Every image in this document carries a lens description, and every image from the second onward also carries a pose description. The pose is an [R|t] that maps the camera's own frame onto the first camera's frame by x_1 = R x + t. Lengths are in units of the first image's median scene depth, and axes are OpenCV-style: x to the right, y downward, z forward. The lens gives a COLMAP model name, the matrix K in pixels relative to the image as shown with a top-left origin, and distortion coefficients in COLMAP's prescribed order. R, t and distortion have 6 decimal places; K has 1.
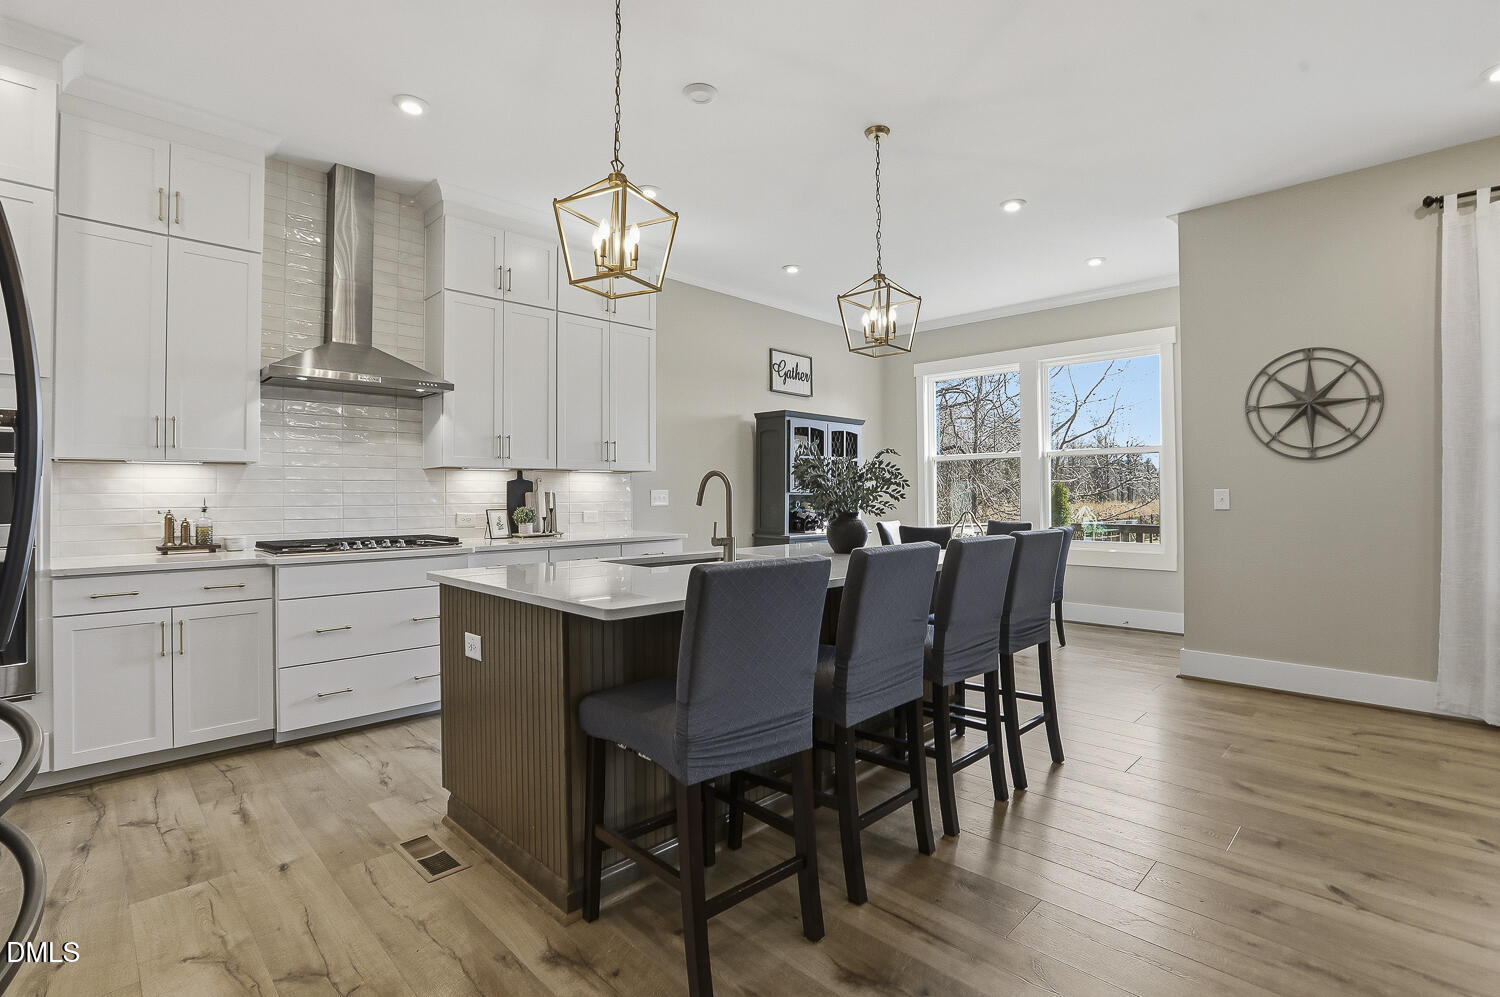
lens RADIAL K [[699.8, 0, 748.8], [0, 699.8, 489.4], [0, 0, 1]] dist [-0.044052, 0.004596]
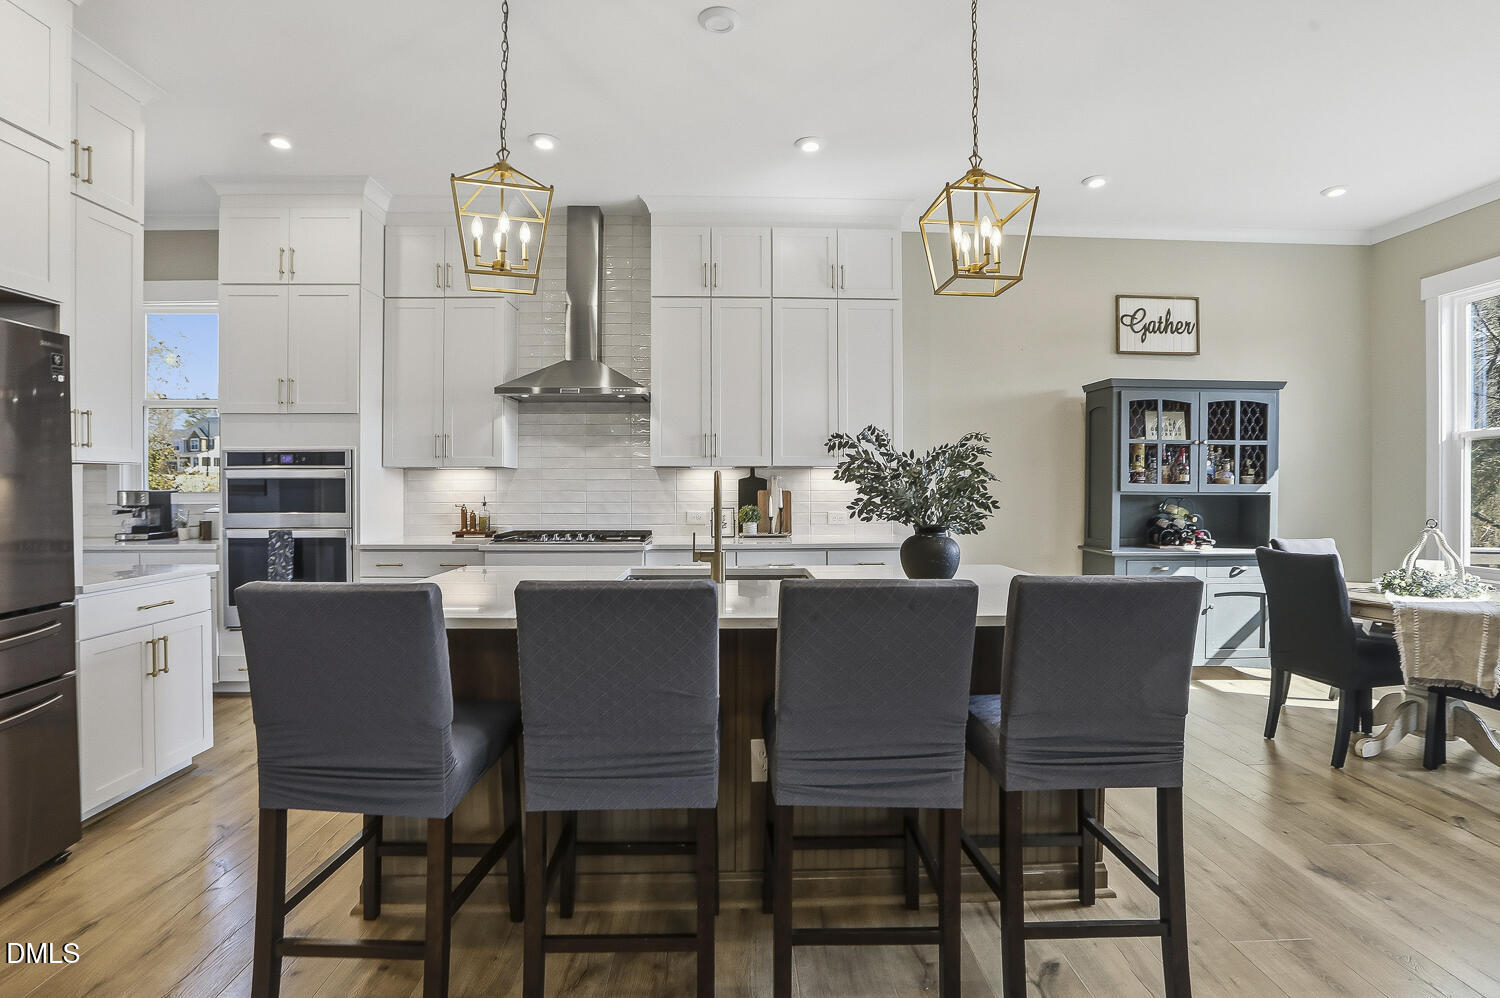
lens RADIAL K [[699.8, 0, 750.1], [0, 699.8, 500.4], [0, 0, 1]] dist [-0.044052, 0.004596]
pose [[0.731146, 0.015383, -0.682048, 0.373369], [0.001481, 0.999708, 0.024135, -0.006427], [0.682220, -0.018656, 0.730909, 0.305276]]
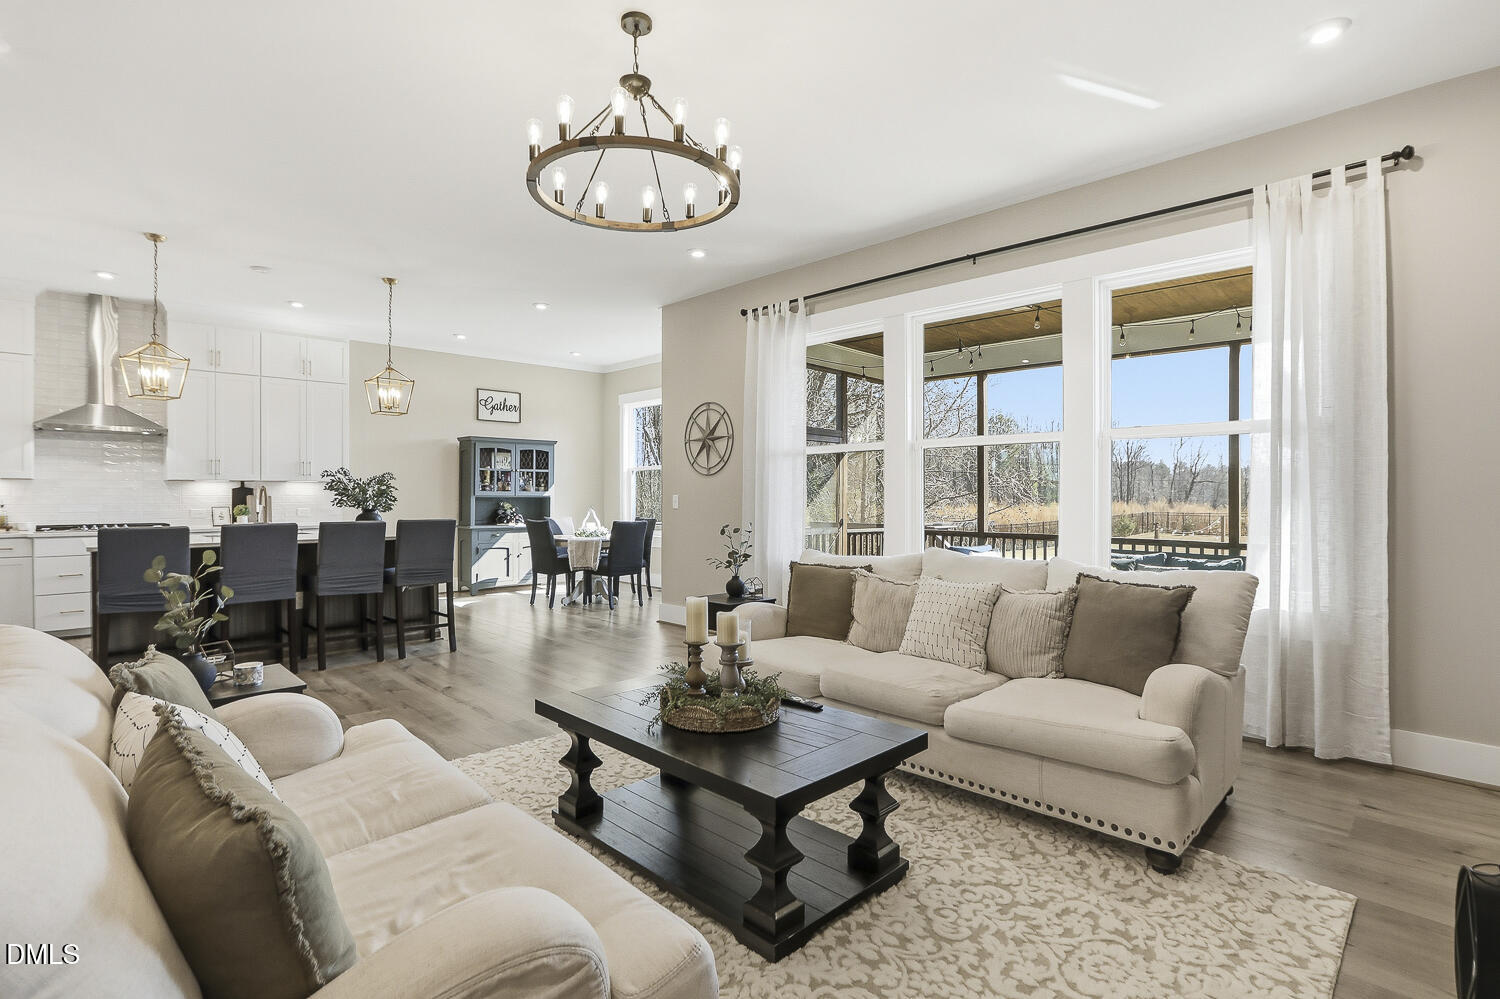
lens RADIAL K [[699.8, 0, 738.0], [0, 699.8, 495.0], [0, 0, 1]] dist [-0.044052, 0.004596]
pose [[1.000000, 0.000883, -0.000278, 0.808393], [-0.000881, 0.999969, 0.007806, -0.011195], [0.000285, -0.007806, 0.999969, -0.516244]]
